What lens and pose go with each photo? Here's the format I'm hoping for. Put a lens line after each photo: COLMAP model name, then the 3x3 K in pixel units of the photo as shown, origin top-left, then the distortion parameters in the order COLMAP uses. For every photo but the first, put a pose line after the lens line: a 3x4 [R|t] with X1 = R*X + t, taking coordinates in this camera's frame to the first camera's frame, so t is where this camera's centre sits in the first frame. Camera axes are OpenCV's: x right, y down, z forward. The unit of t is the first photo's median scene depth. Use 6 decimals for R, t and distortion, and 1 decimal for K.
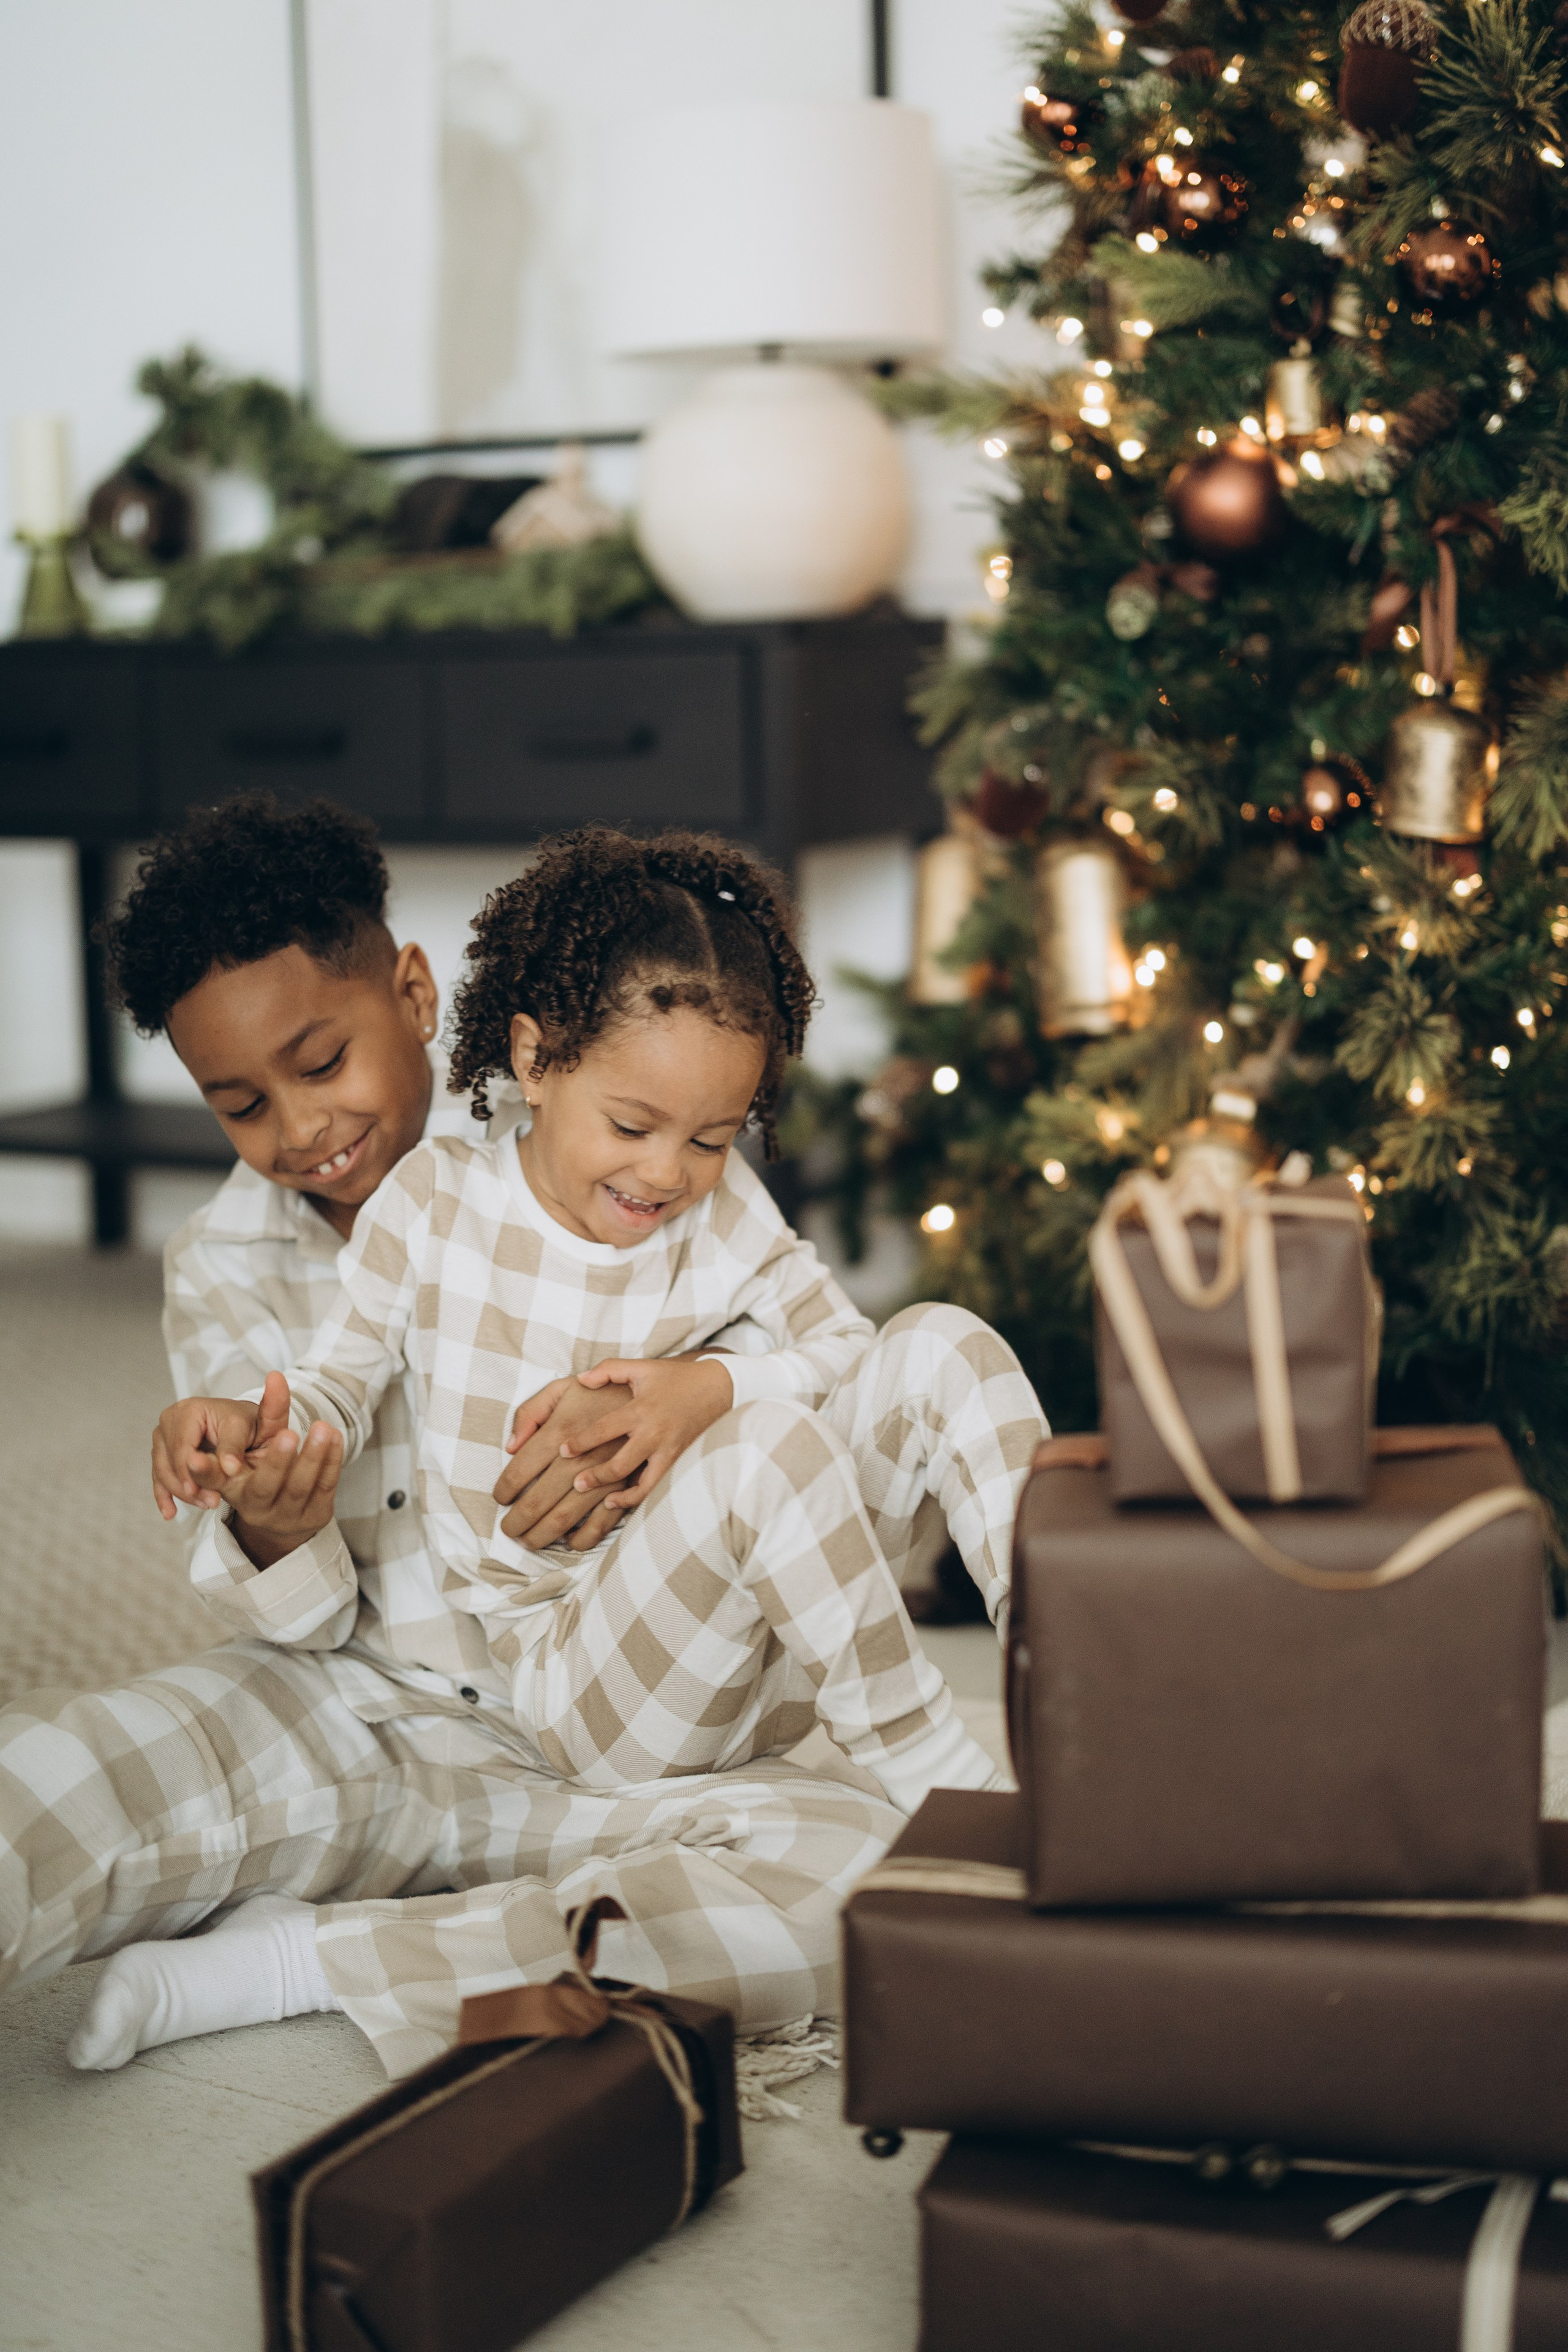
lens RADIAL K [[3548.8, 0, 784.0], [0, 3548.8, 1176.0], [0, 0, 1]] dist [-0.164741, 0.359217]
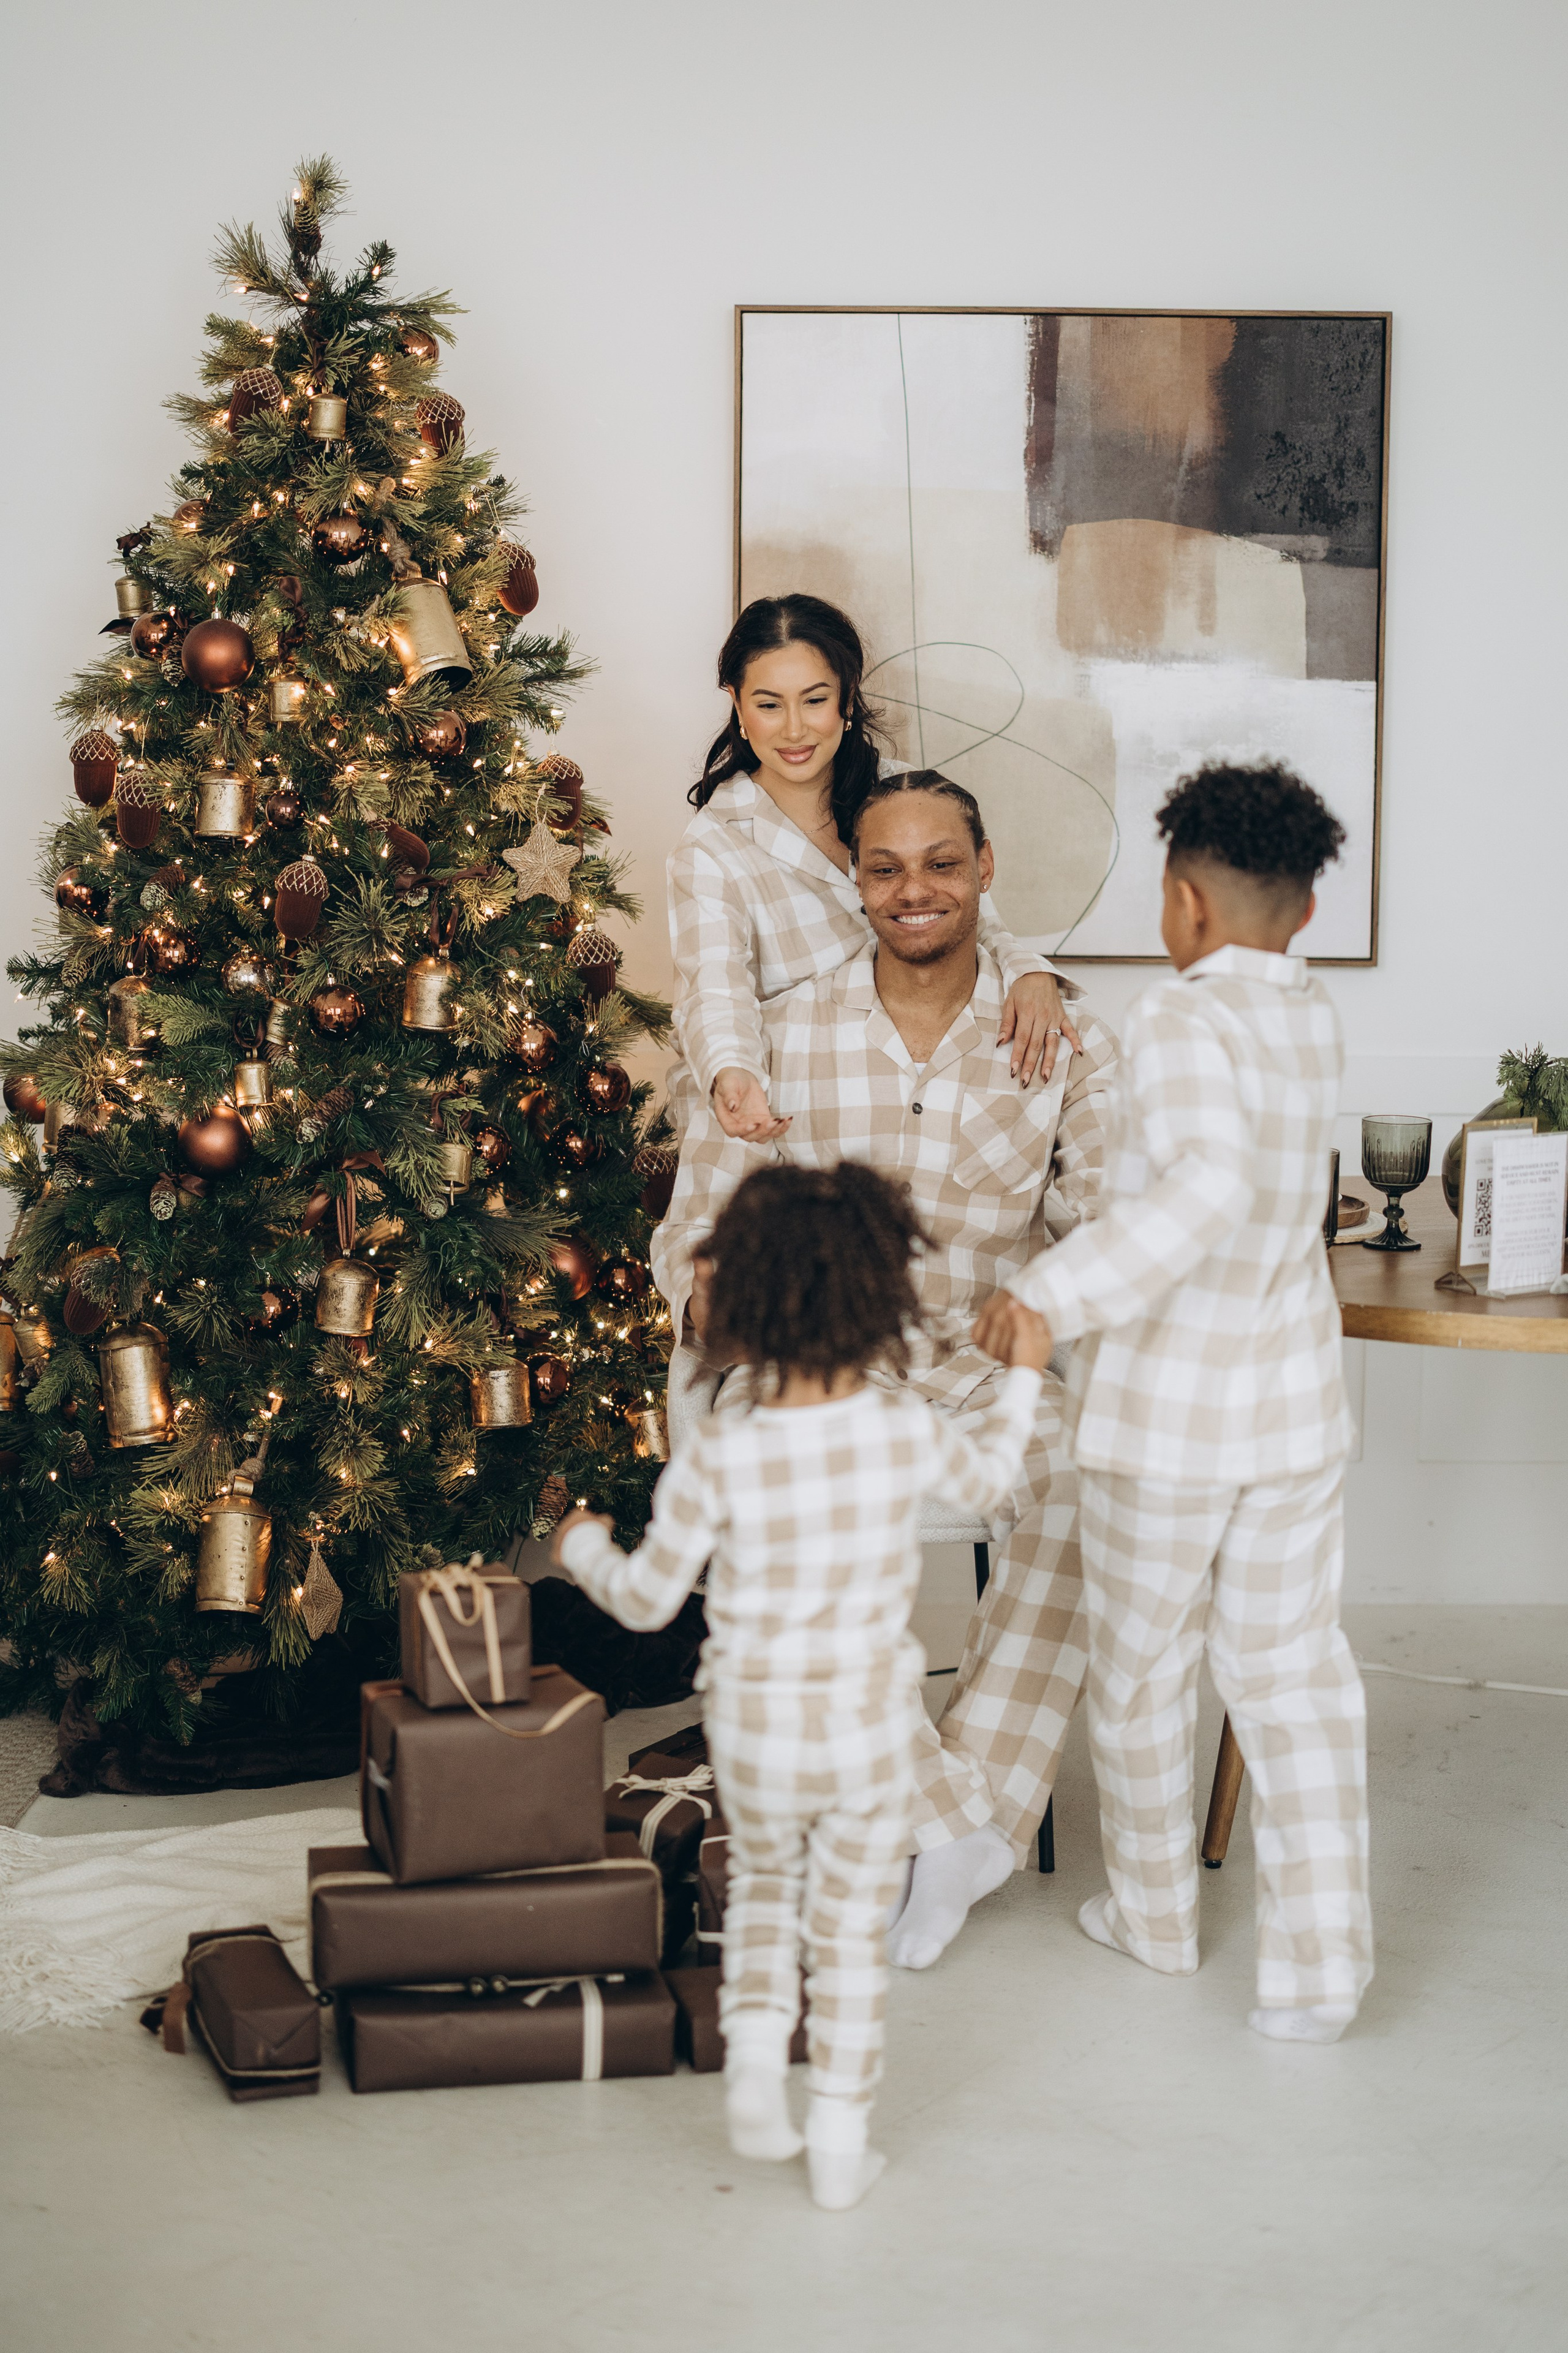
lens RADIAL K [[3717.5, 0, 784.0], [0, 3717.5, 1176.5], [0, 0, 1]] dist [-0.155138, 0.121543]
pose [[0.880688, -0.027234, 0.472912, -0.502786], [0.047866, 0.998352, -0.031646, -0.102186], [-0.471271, 0.050507, 0.880541, -0.769114]]
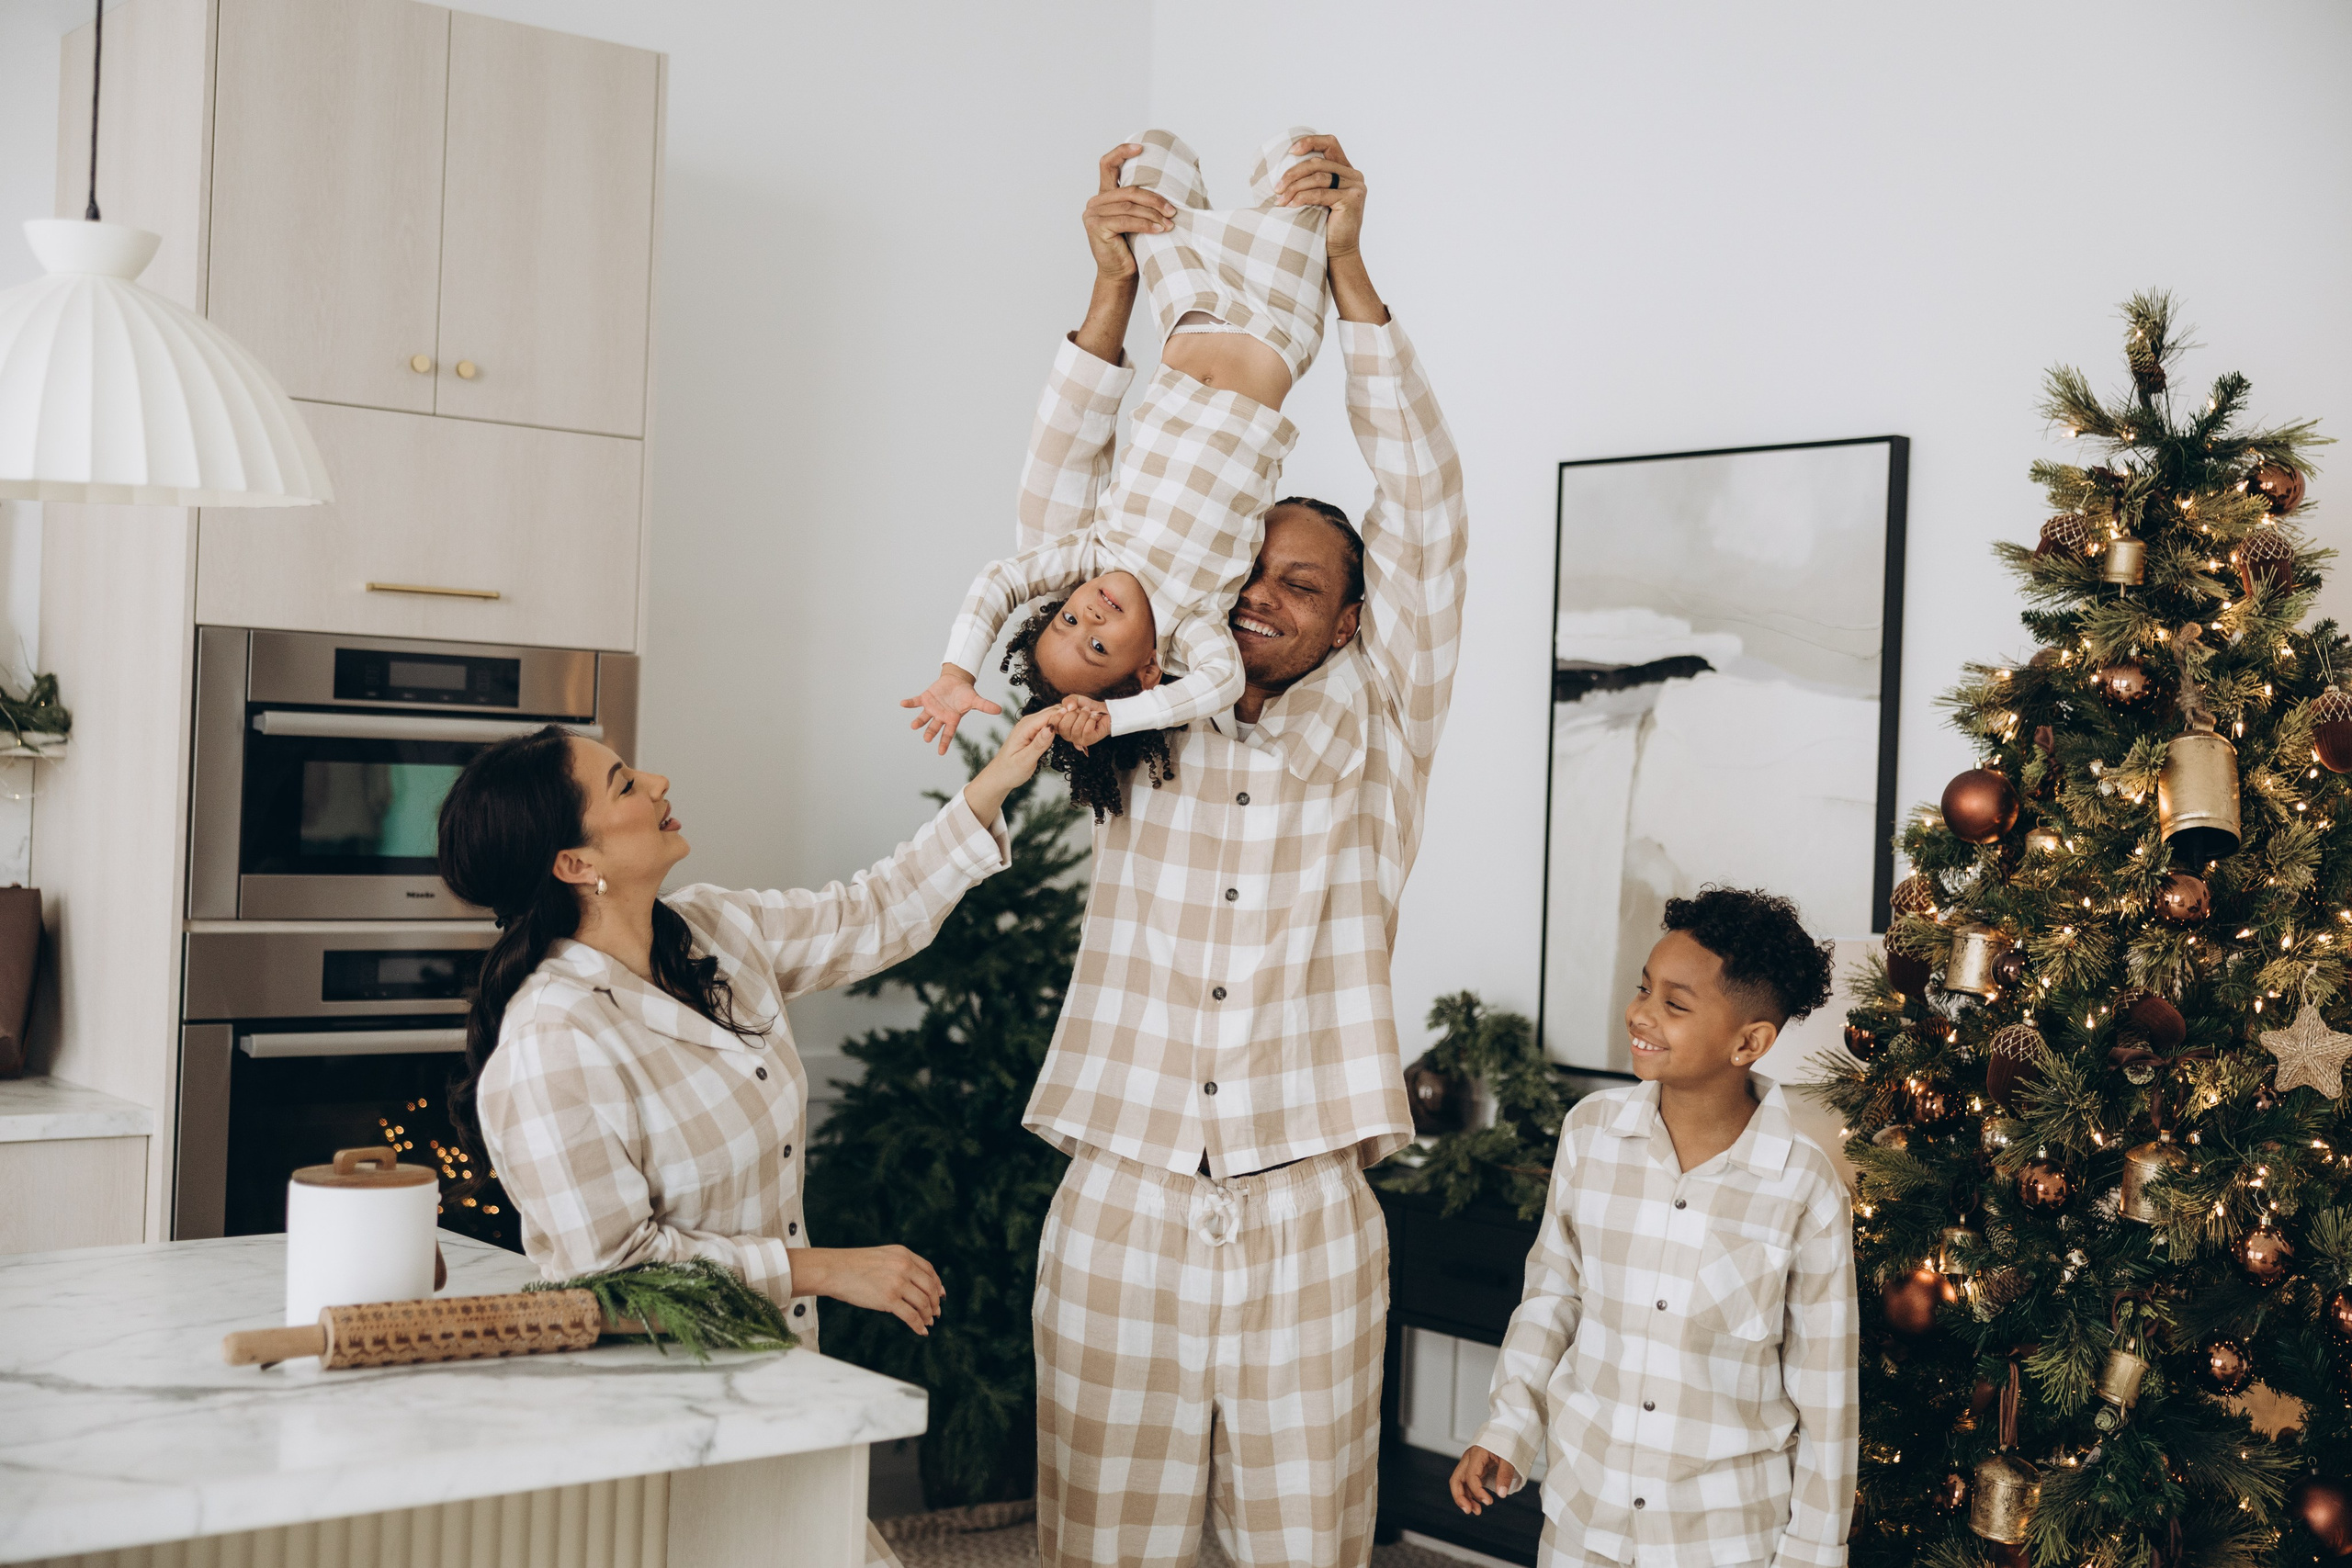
lens RADIAL K [[2943.2, 0, 1168.2], [0, 2943.2, 766.2], [0, 0, 1]] dist [0.006288, 0.023524]
pose [[0.927351, 0.057018, -0.369822, 0.306206], [-0.116441, 0.983225, -0.140392, -0.207461], [0.355613, 0.173255, 0.918434, -0.483272]]
